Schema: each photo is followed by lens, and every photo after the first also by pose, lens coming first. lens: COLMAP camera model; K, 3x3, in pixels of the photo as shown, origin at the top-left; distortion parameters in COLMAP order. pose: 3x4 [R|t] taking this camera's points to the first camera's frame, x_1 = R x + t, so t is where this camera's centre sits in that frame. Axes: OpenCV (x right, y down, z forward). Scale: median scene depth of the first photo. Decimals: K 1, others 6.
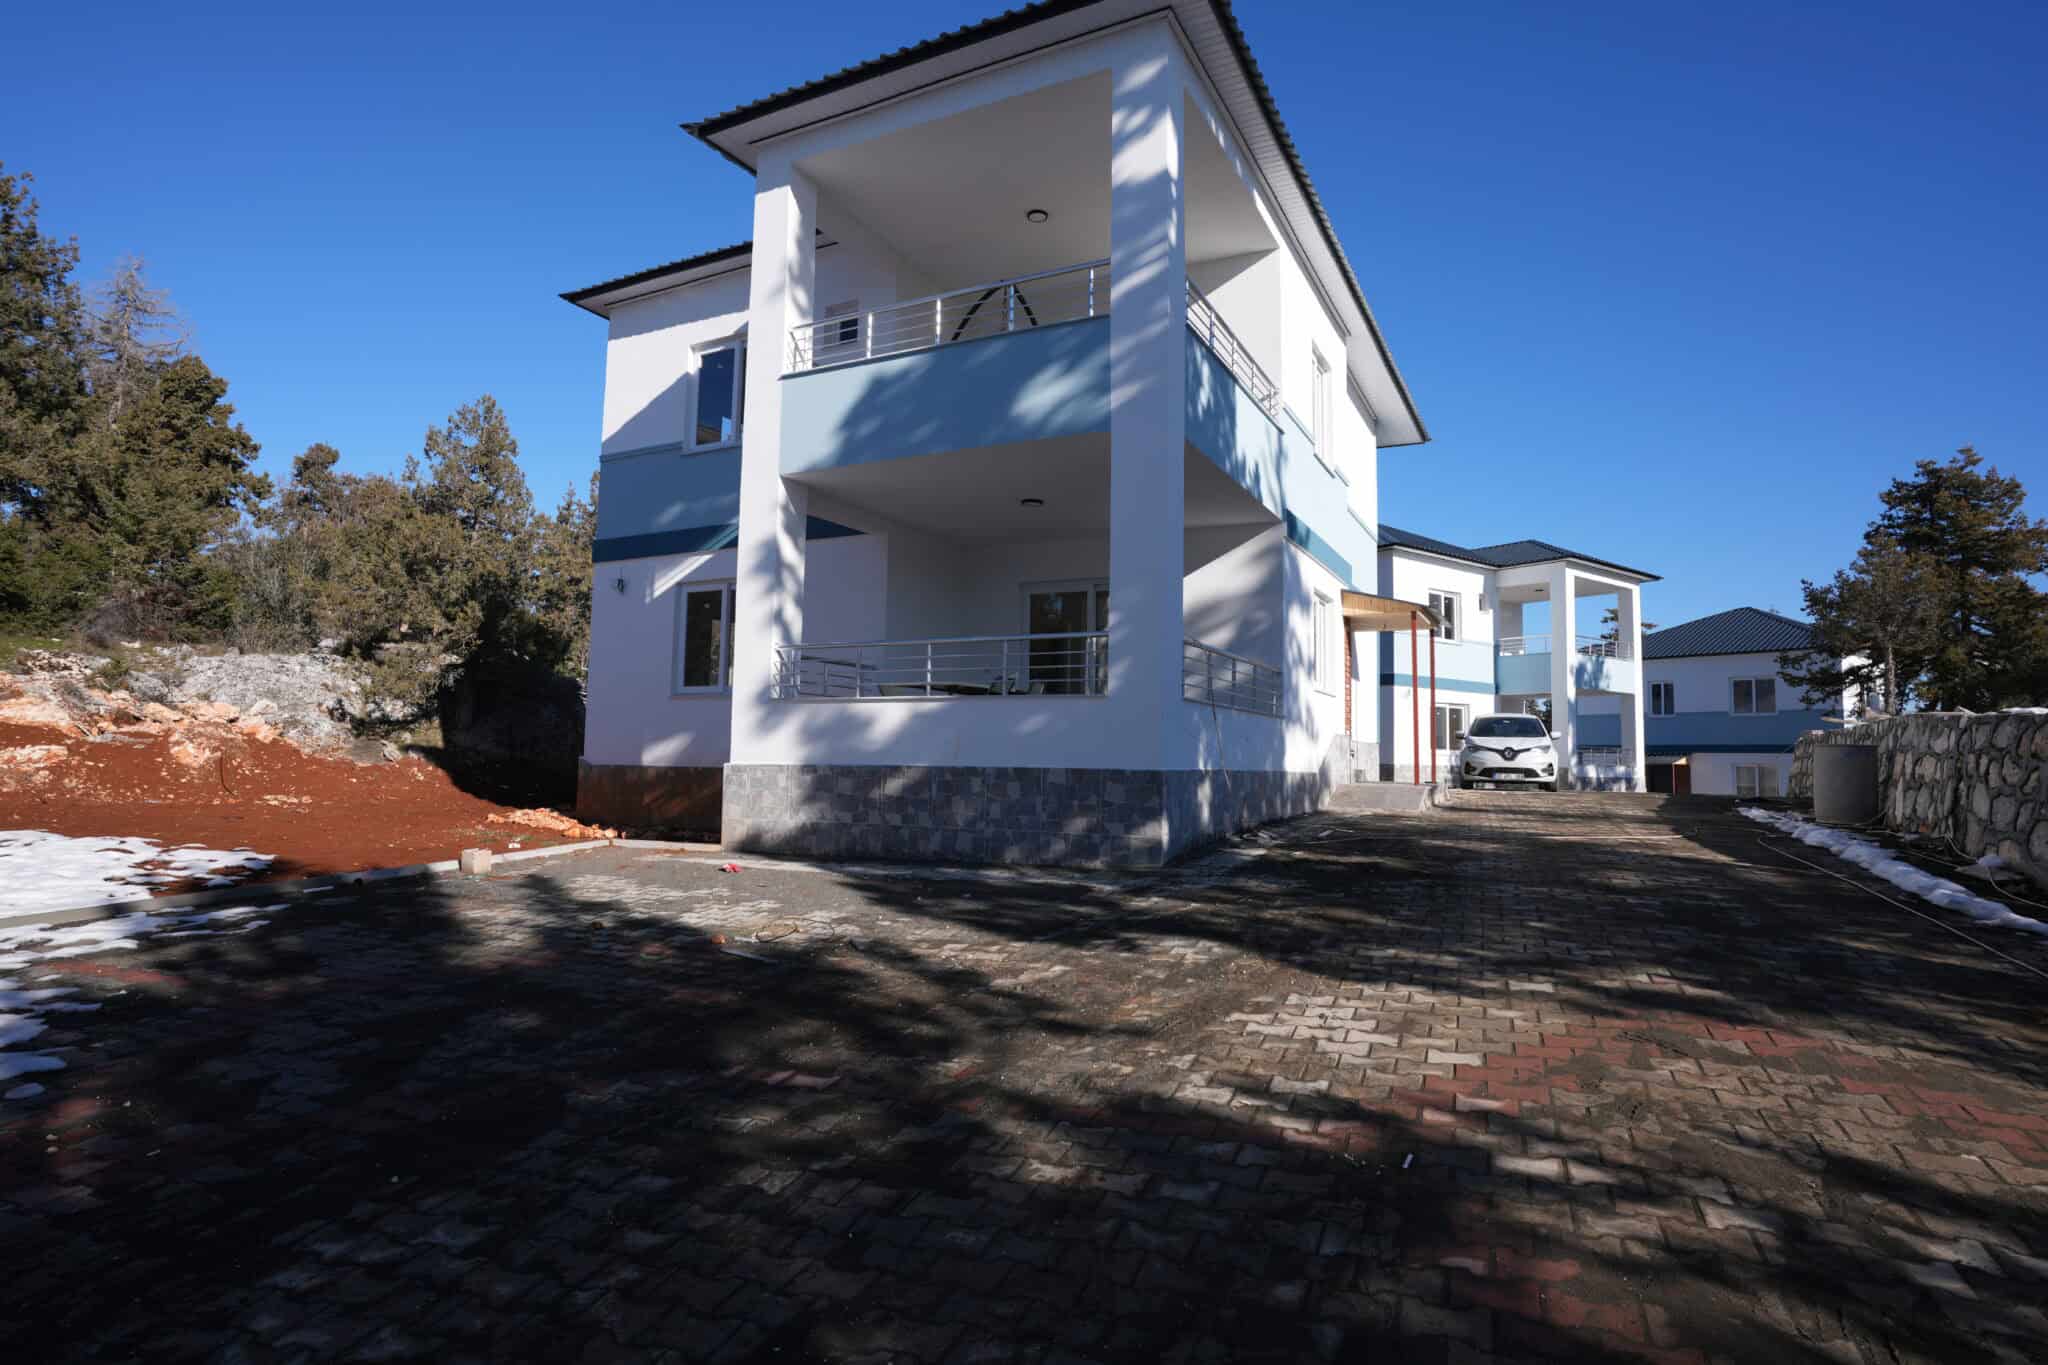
lens RADIAL K [[1108.4, 0, 1012.2], [0, 1108.4, 675.4], [0, 0, 1]] dist [-0.064565, 0.040332]
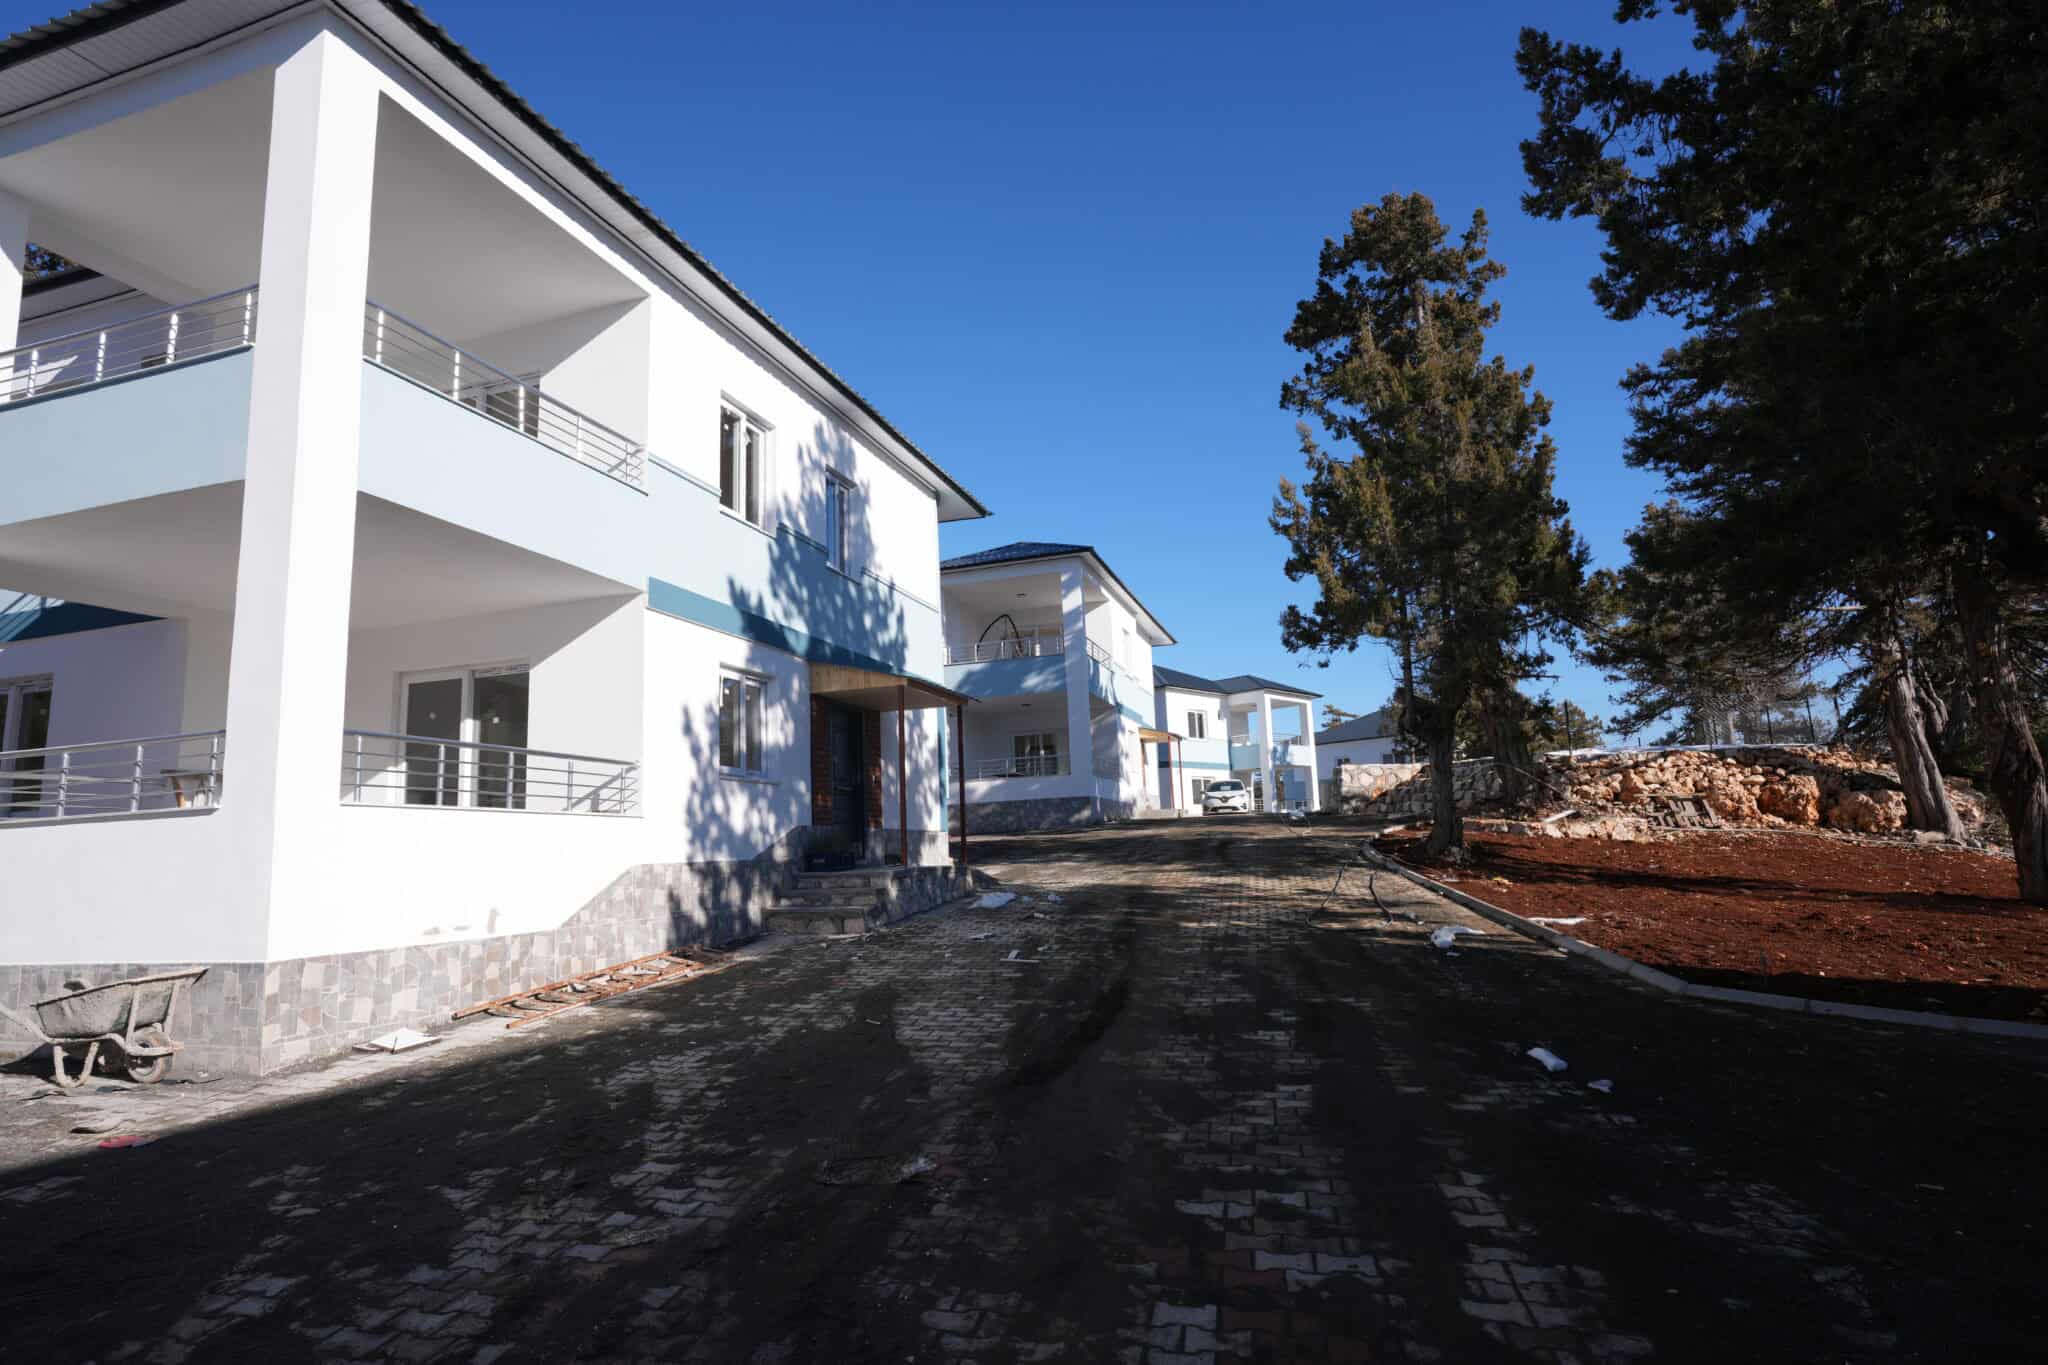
lens RADIAL K [[1108.4, 0, 1012.2], [0, 1108.4, 675.4], [0, 0, 1]] dist [-0.064565, 0.040332]
pose [[0.983827, -0.027399, 0.177011, -0.199133], [0.042168, 0.995885, -0.080220, -0.005617], [-0.174085, 0.086386, 0.980934, -0.667991]]
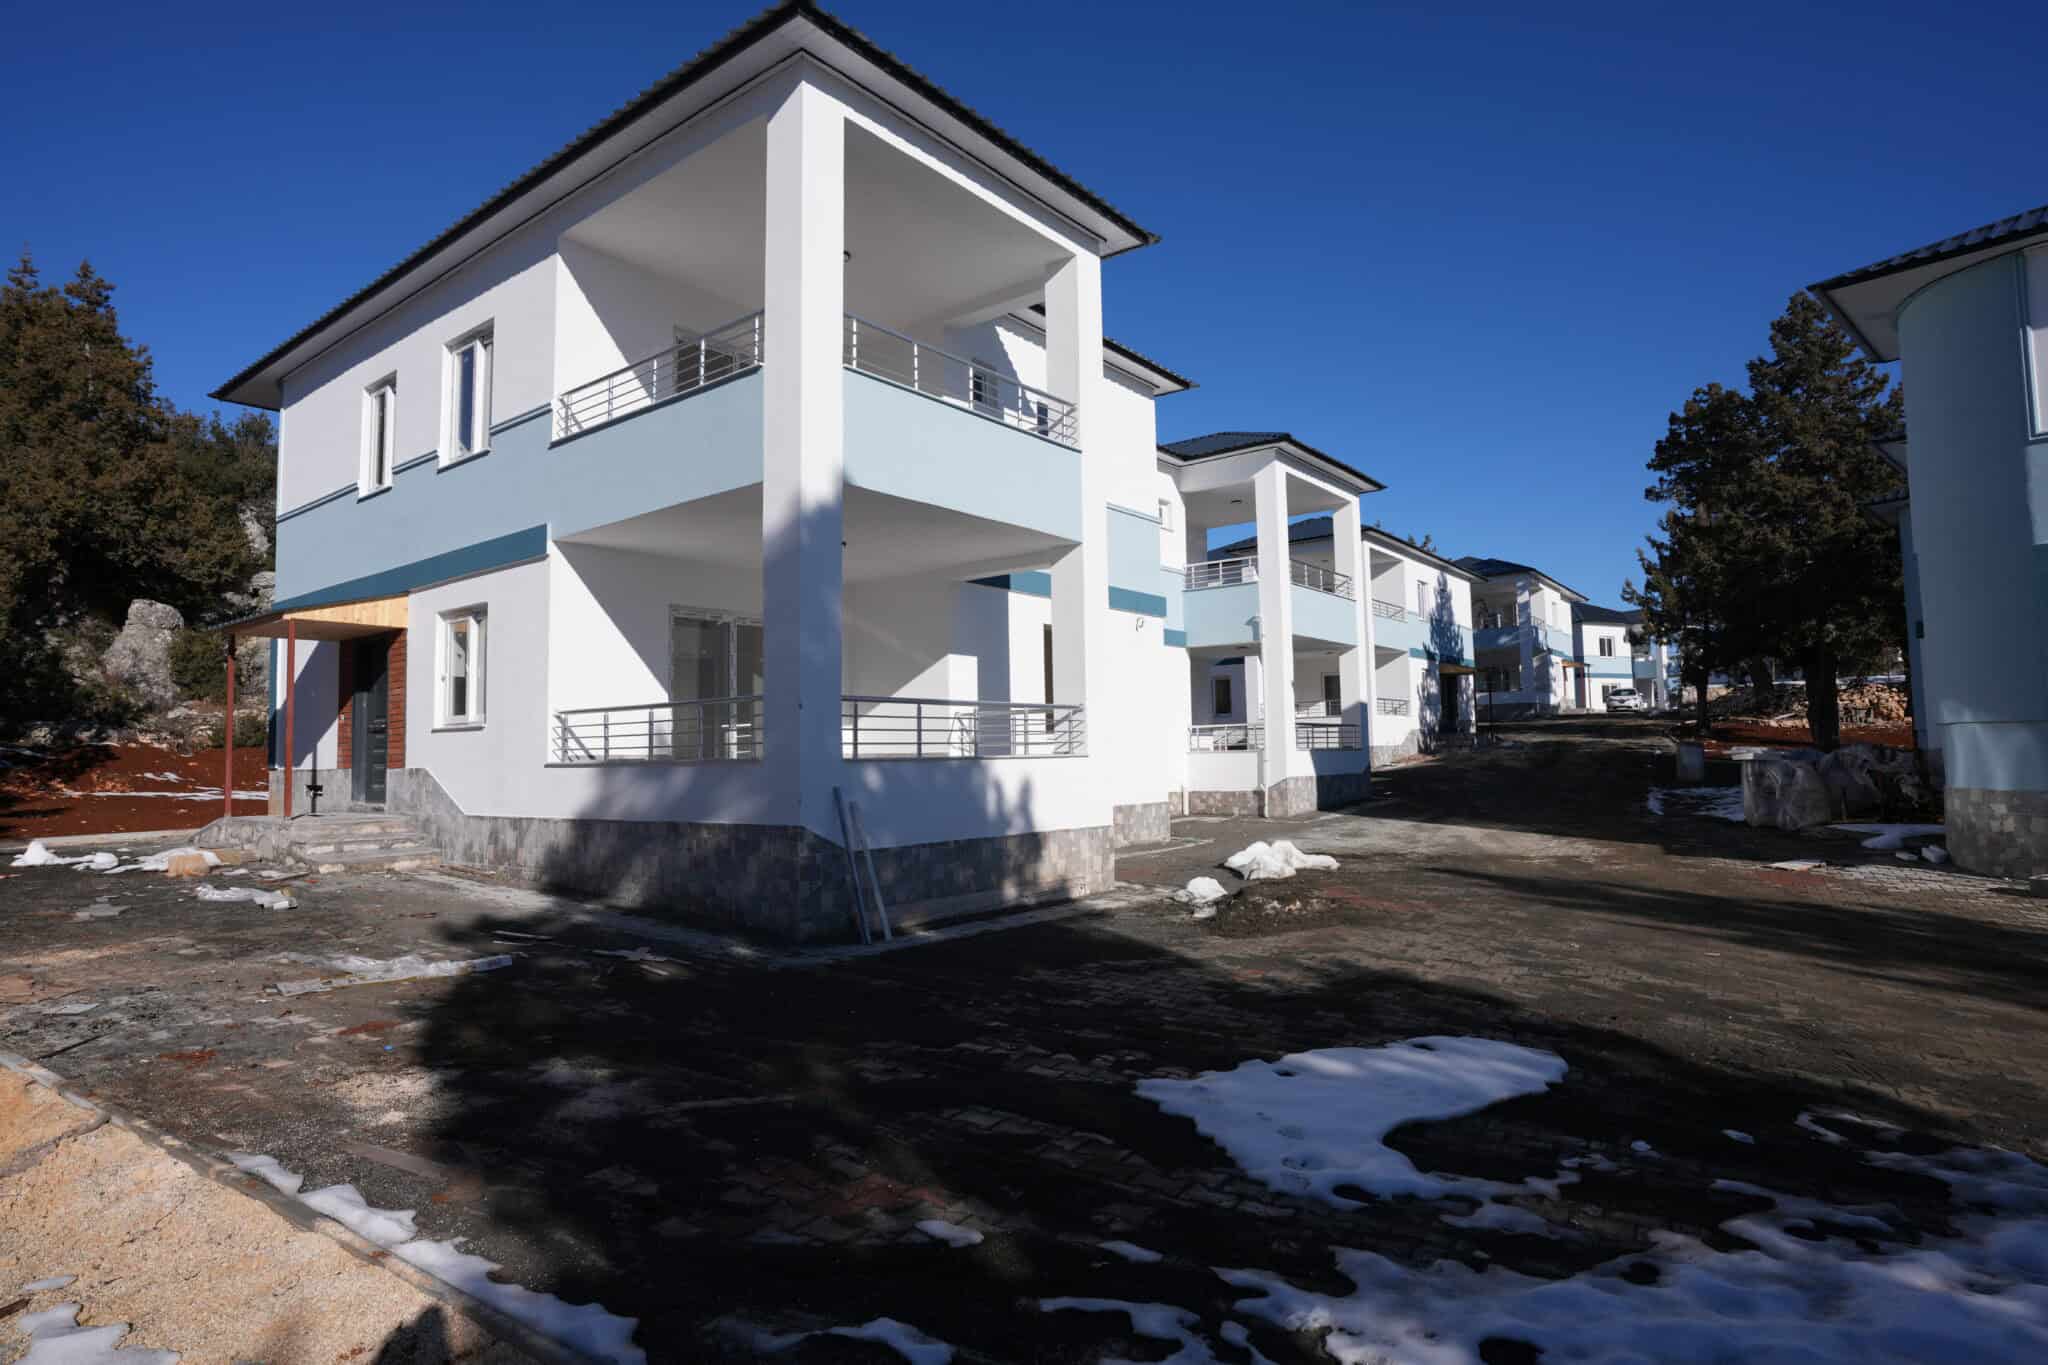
lens RADIAL K [[1108.4, 0, 1012.2], [0, 1108.4, 675.4], [0, 0, 1]] dist [-0.064565, 0.040332]
pose [[0.983034, -0.049410, -0.176641, -0.498992], [0.051024, 0.998687, 0.004602, -0.074640], [0.176182, -0.013537, 0.984265, -1.685698]]
